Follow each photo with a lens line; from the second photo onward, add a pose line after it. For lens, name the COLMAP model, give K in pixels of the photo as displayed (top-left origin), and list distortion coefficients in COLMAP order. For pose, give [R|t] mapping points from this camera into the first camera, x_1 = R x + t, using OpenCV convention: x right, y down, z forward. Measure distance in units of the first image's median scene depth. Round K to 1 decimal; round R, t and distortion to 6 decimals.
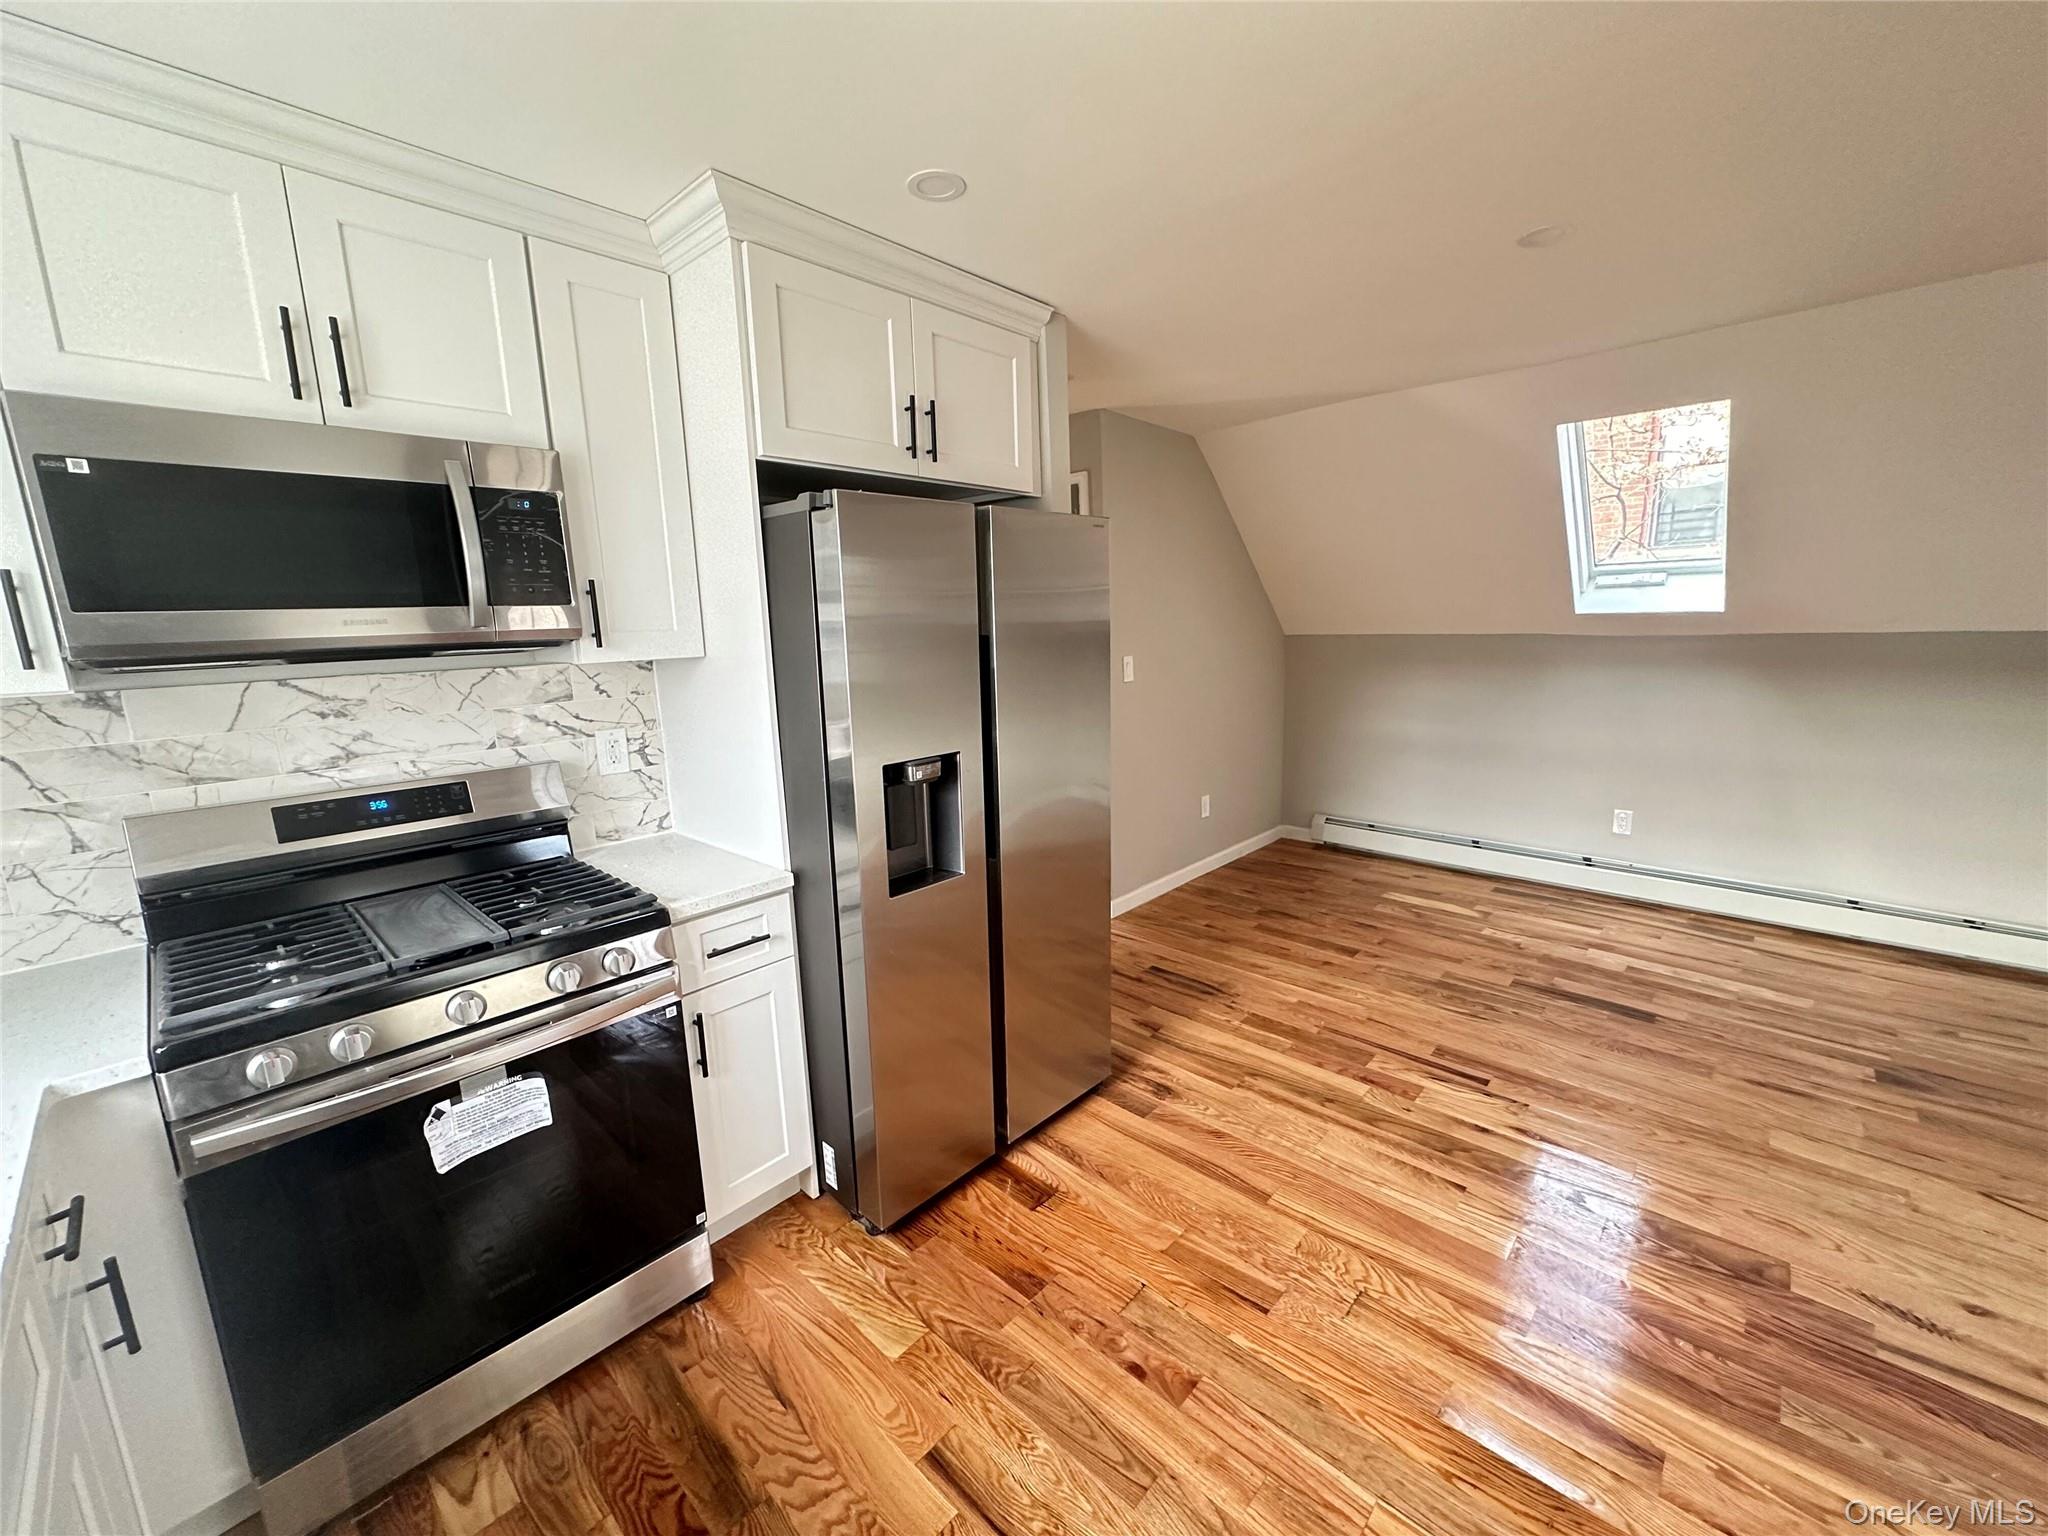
lens RADIAL K [[813.1, 0, 1024.0], [0, 813.1, 768.0], [0, 0, 1]] dist [-0.000932, 0.000460]
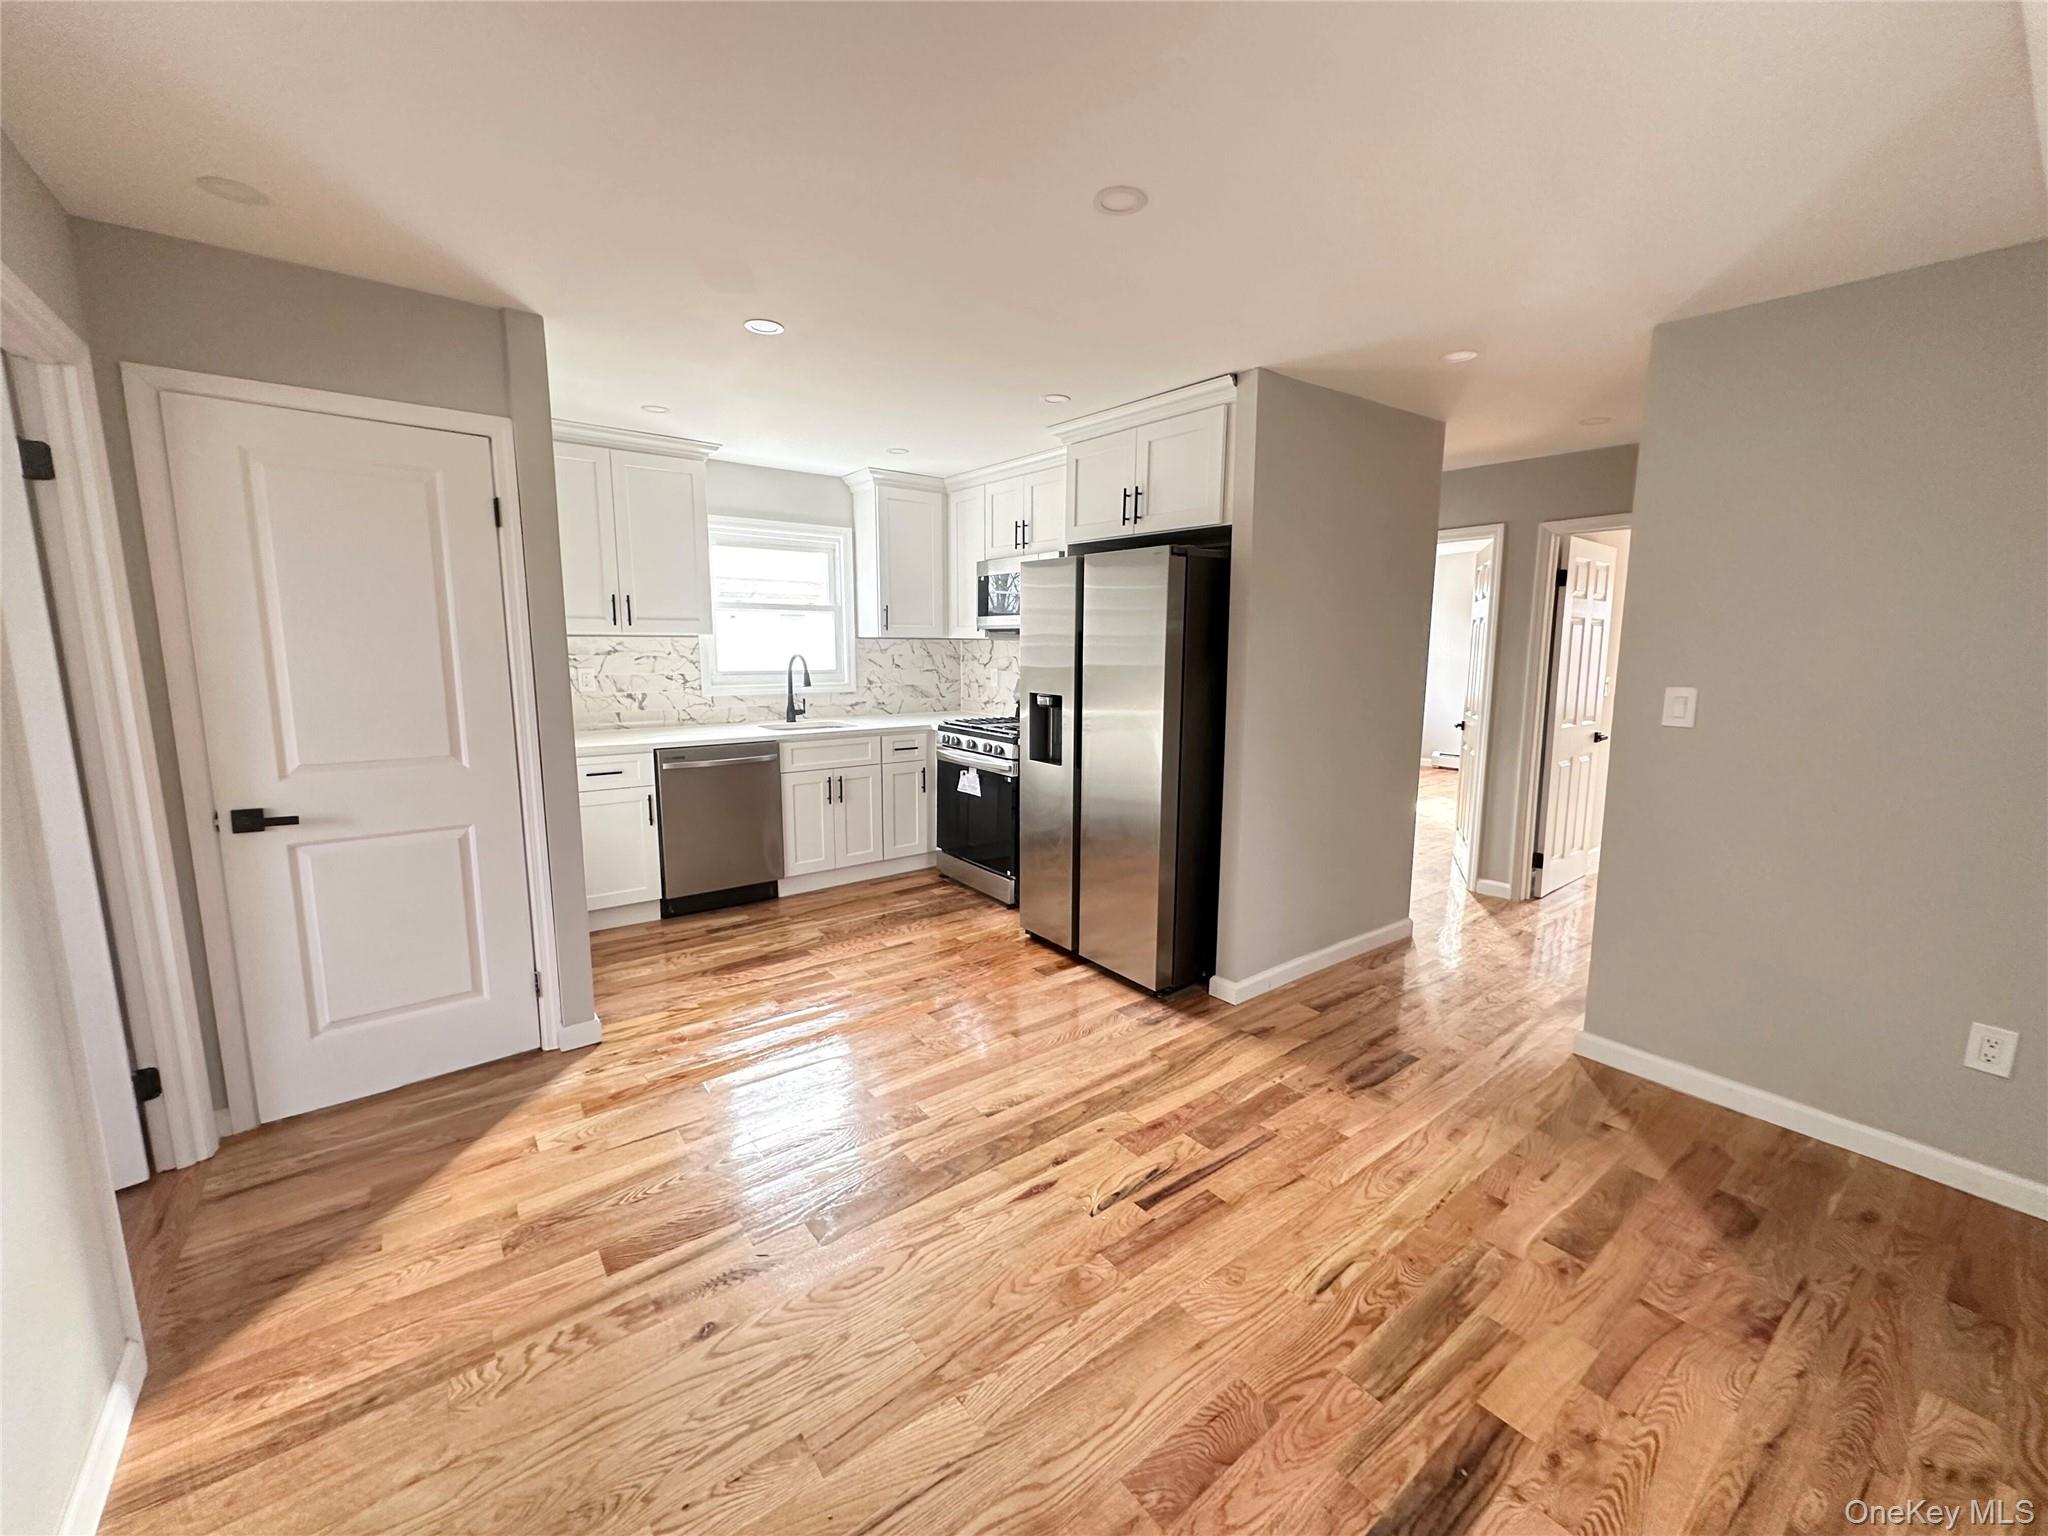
lens RADIAL K [[813.1, 0, 1024.0], [0, 813.1, 768.0], [0, 0, 1]] dist [-0.000932, 0.000460]
pose [[-0.166267, 0.183712, -0.968816, 1.168682], [-0.186648, 0.958868, 0.213858, -0.161139], [0.968255, 0.216385, -0.125138, 0.812672]]
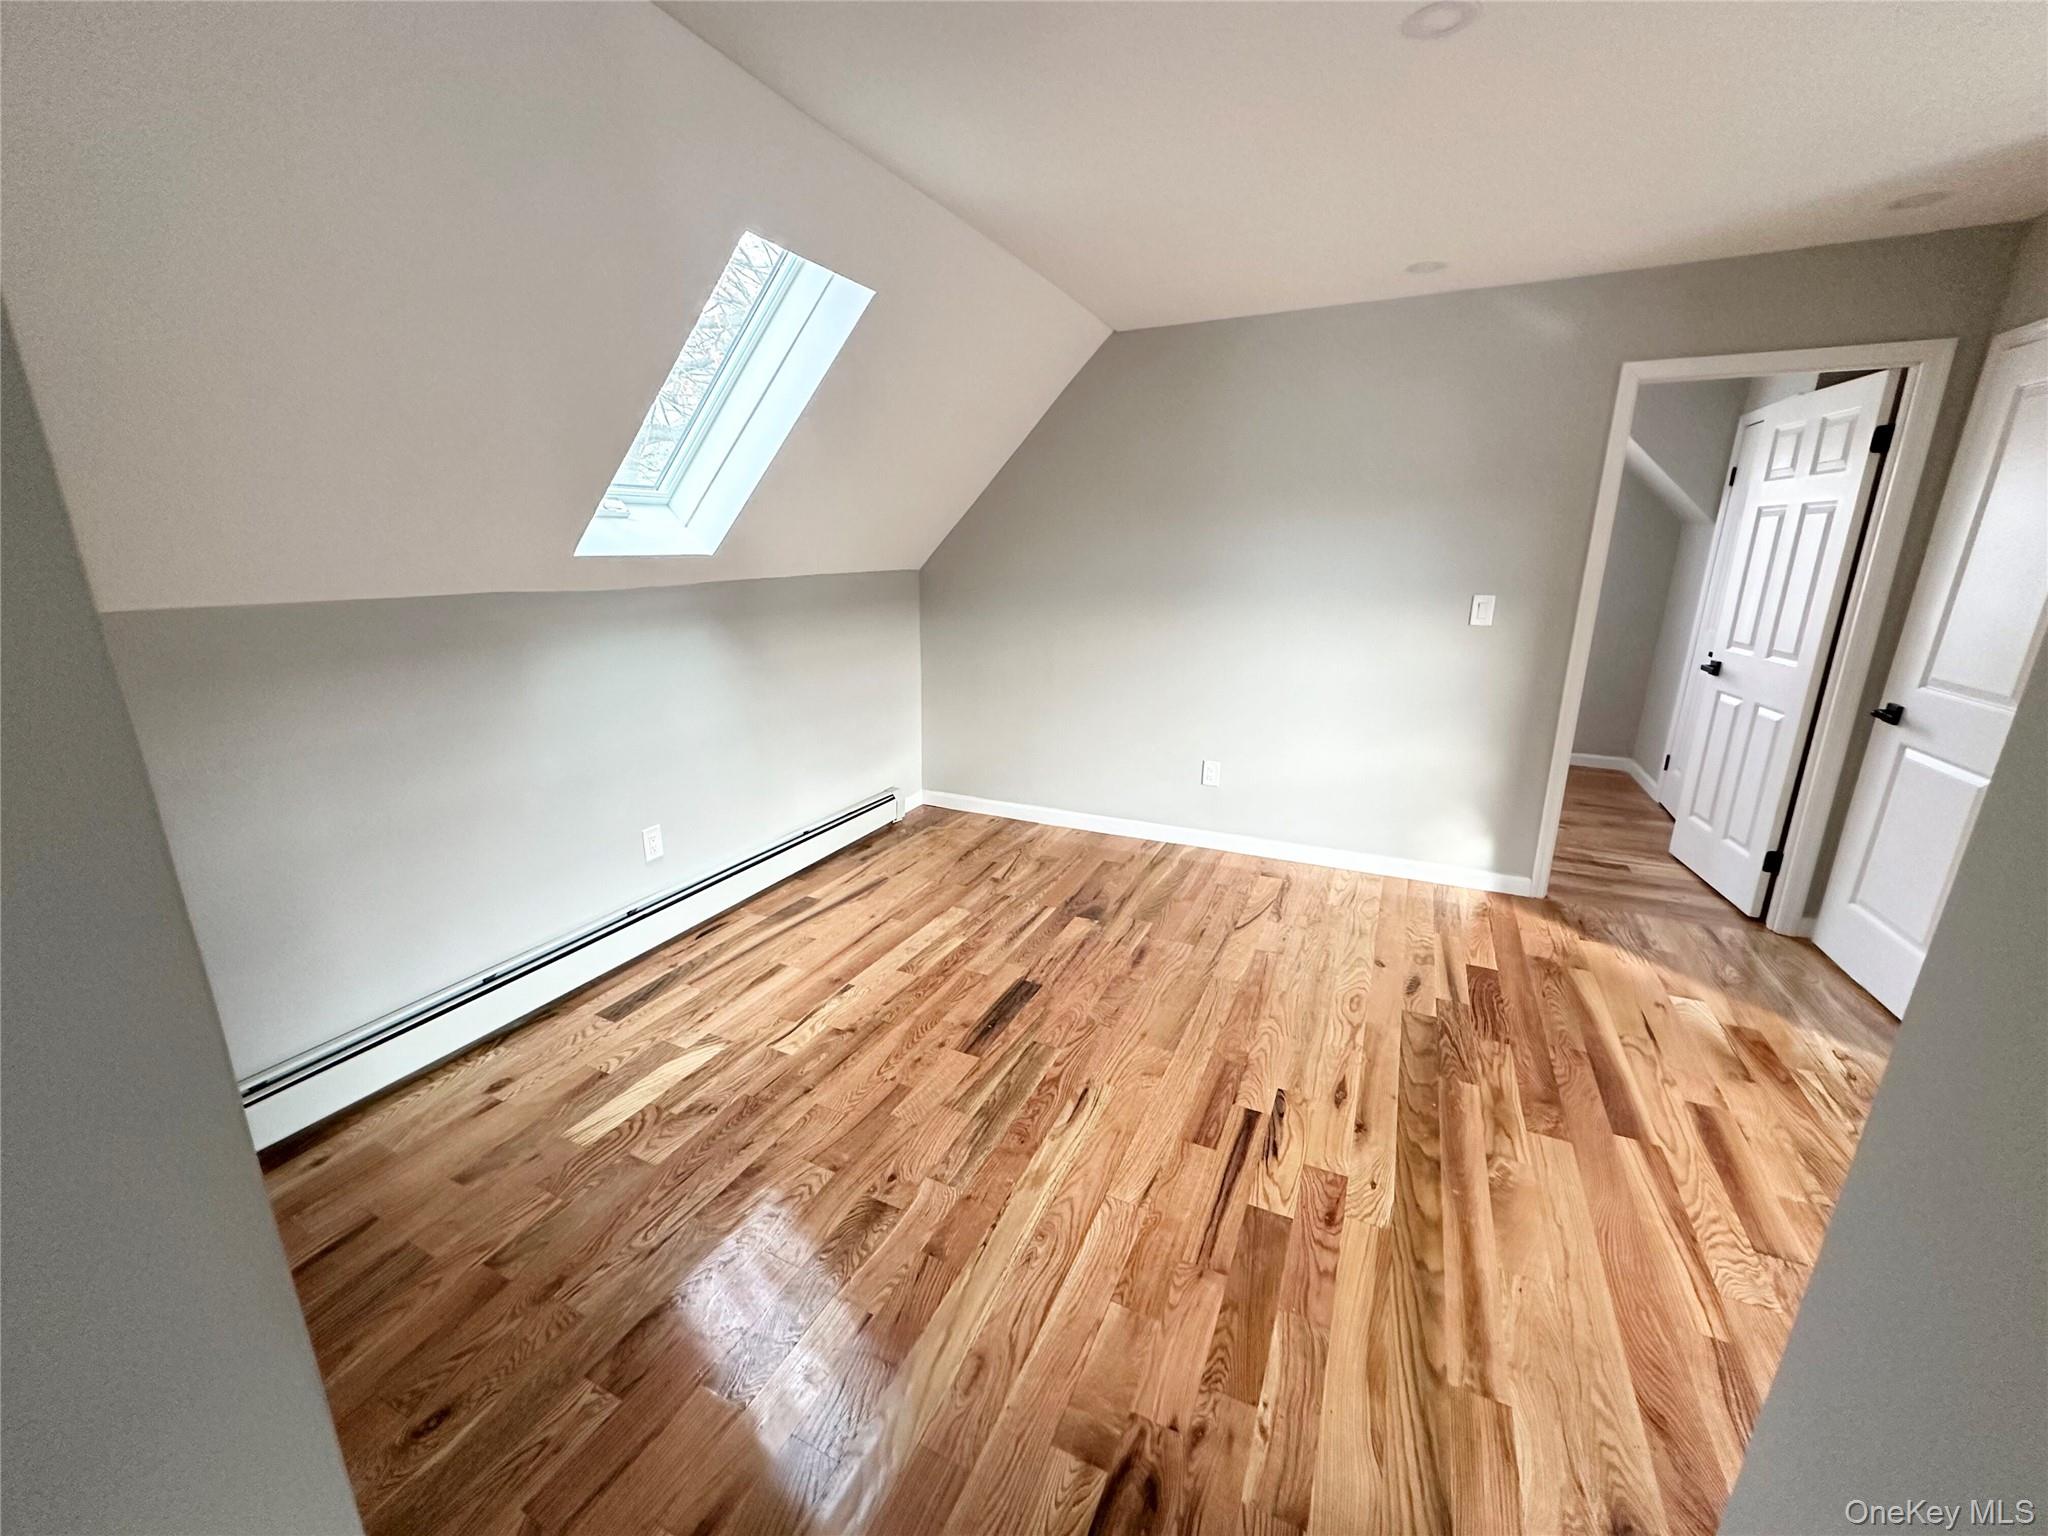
lens RADIAL K [[813.1, 0, 1024.0], [0, 813.1, 768.0], [0, 0, 1]] dist [-0.000932, 0.000460]
pose [[-0.308015, -0.226918, 0.923924, -0.050522], [0.185322, 0.938226, 0.292212, -0.215842], [-0.933157, 0.261229, -0.246935, 1.214570]]
